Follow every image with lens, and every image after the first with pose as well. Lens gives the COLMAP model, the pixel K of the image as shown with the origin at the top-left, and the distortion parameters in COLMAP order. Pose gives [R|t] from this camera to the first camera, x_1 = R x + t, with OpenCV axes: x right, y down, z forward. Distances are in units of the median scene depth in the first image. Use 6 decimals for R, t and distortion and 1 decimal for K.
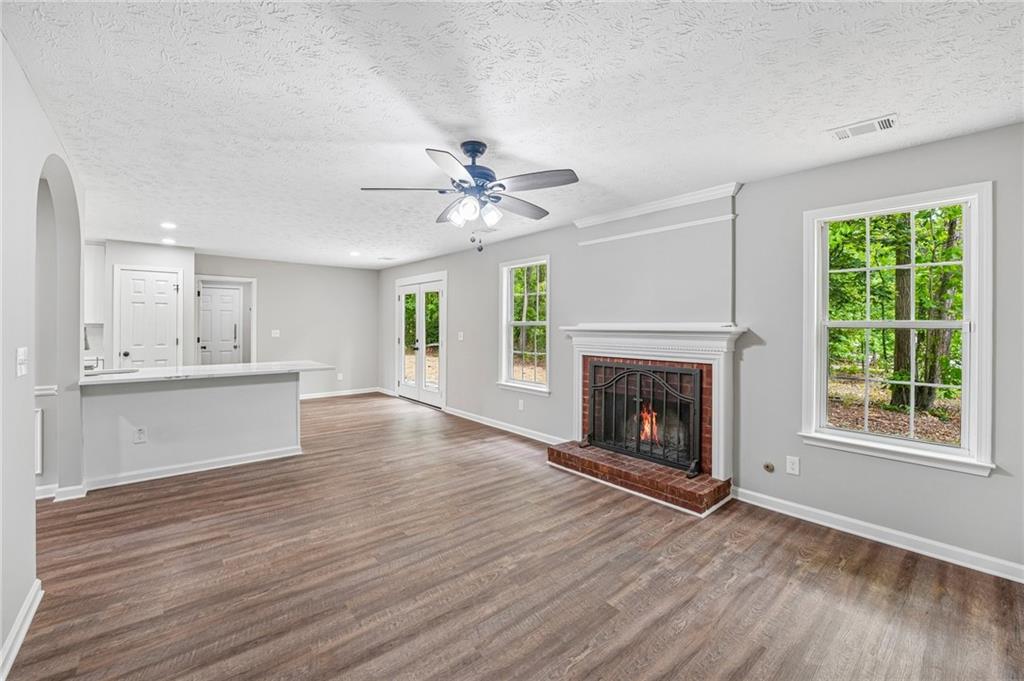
lens RADIAL K [[420.8, 0, 513.0], [0, 420.8, 325.2], [0, 0, 1]] dist [-0.025856, 0.000043]
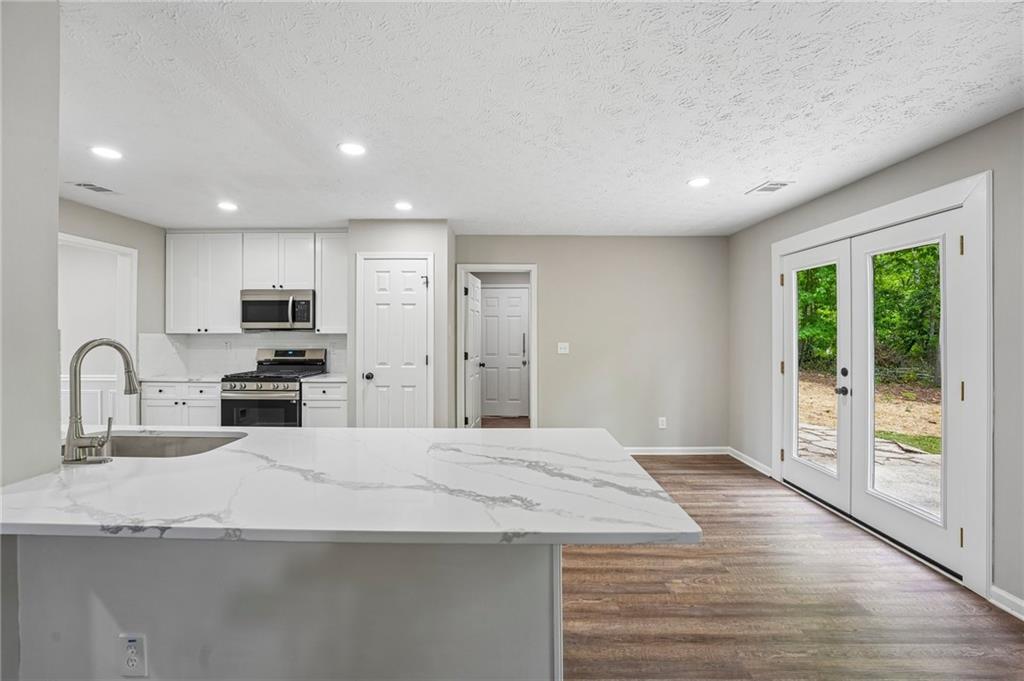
lens RADIAL K [[418.6, 0, 507.0], [0, 418.6, 331.0], [0, 0, 1]] dist [-0.024202, 0.000743]
pose [[0.757418, -0.005080, -0.652911, -0.464855], [0.001327, 0.999980, -0.006241, -0.006641], [0.652929, 0.003861, 0.757409, 0.989983]]
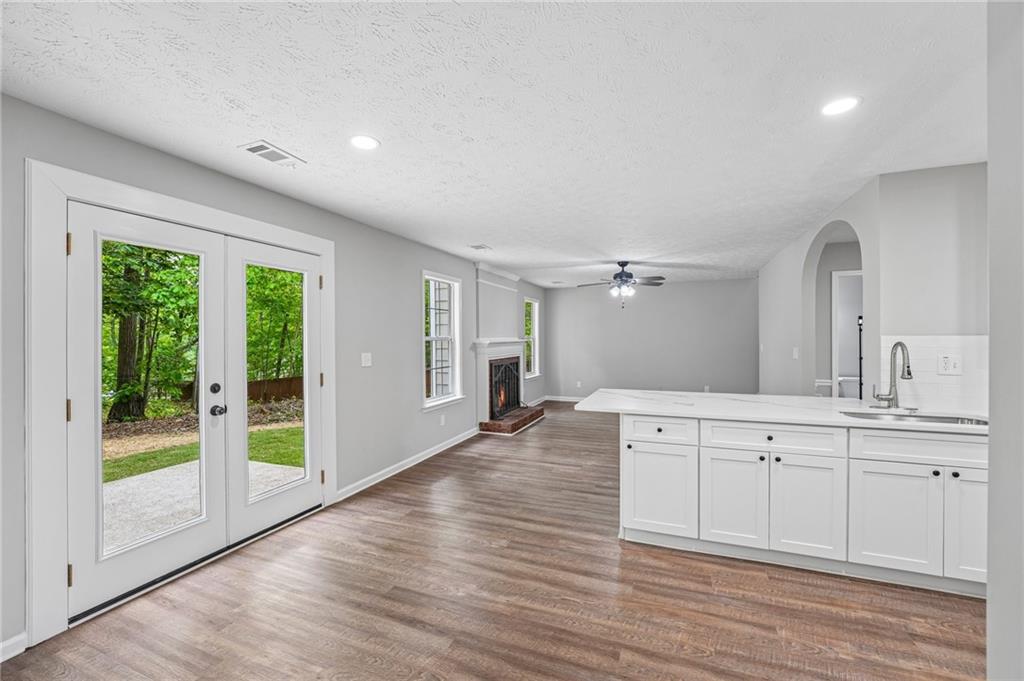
lens RADIAL K [[412.1, 0, 510.2], [0, 412.1, 339.2], [0, 0, 1]] dist [-0.015905, 0.000446]
pose [[-0.462956, -0.003971, 0.886372, -1.426676], [0.003921, 0.999971, 0.006528, -0.014338], [-0.886373, 0.006498, -0.462927, 2.028864]]
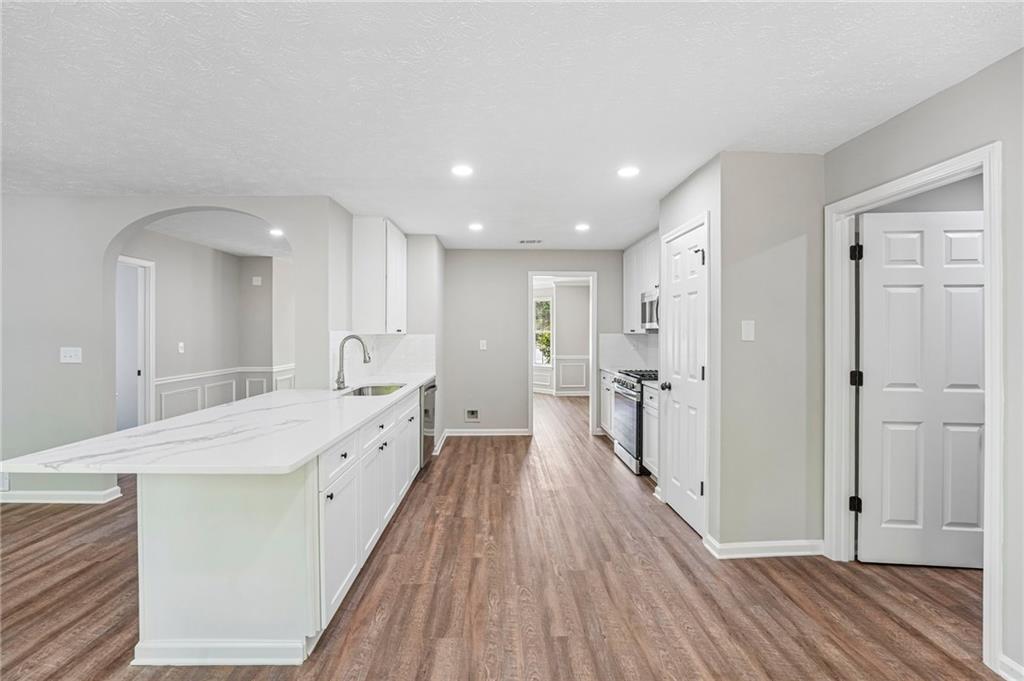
lens RADIAL K [[418.6, 0, 507.0], [0, 418.6, 331.0], [0, 0, 1]] dist [-0.024202, 0.000743]
pose [[-0.634139, -0.007513, -0.773183, -0.561368], [-0.004063, 0.999971, -0.006385, -0.006337], [0.773208, -0.000908, -0.634151, 1.958339]]
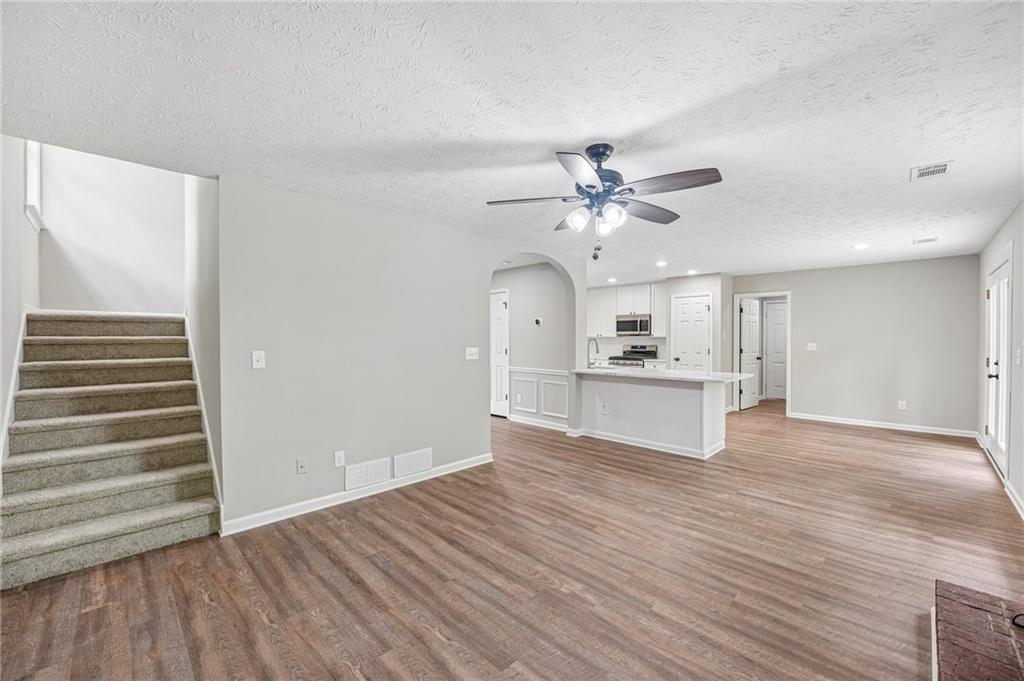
lens RADIAL K [[414.3, 0, 509.0], [0, 414.3, 340.8], [0, 0, 1]] dist [-0.025186, 0.000079]
pose [[0.071344, 0.004763, -0.997440, 0.638952], [-0.000263, 0.999989, 0.004757, 0.003676], [0.997452, -0.000077, 0.071344, 0.559928]]
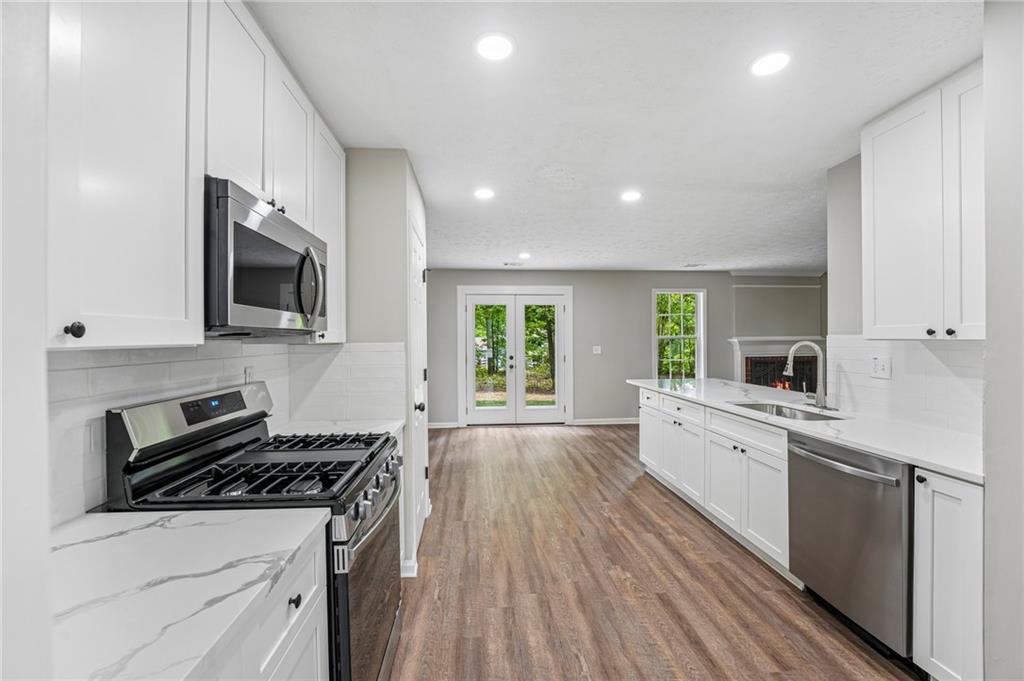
lens RADIAL K [[412.1, 0, 510.2], [0, 412.1, 339.2], [0, 0, 1]] dist [-0.015905, 0.000446]
pose [[0.582879, -0.007745, 0.812522, -2.055169], [0.009548, 0.999951, 0.002682, -0.012058], [-0.812503, 0.006194, 0.582924, 1.050261]]
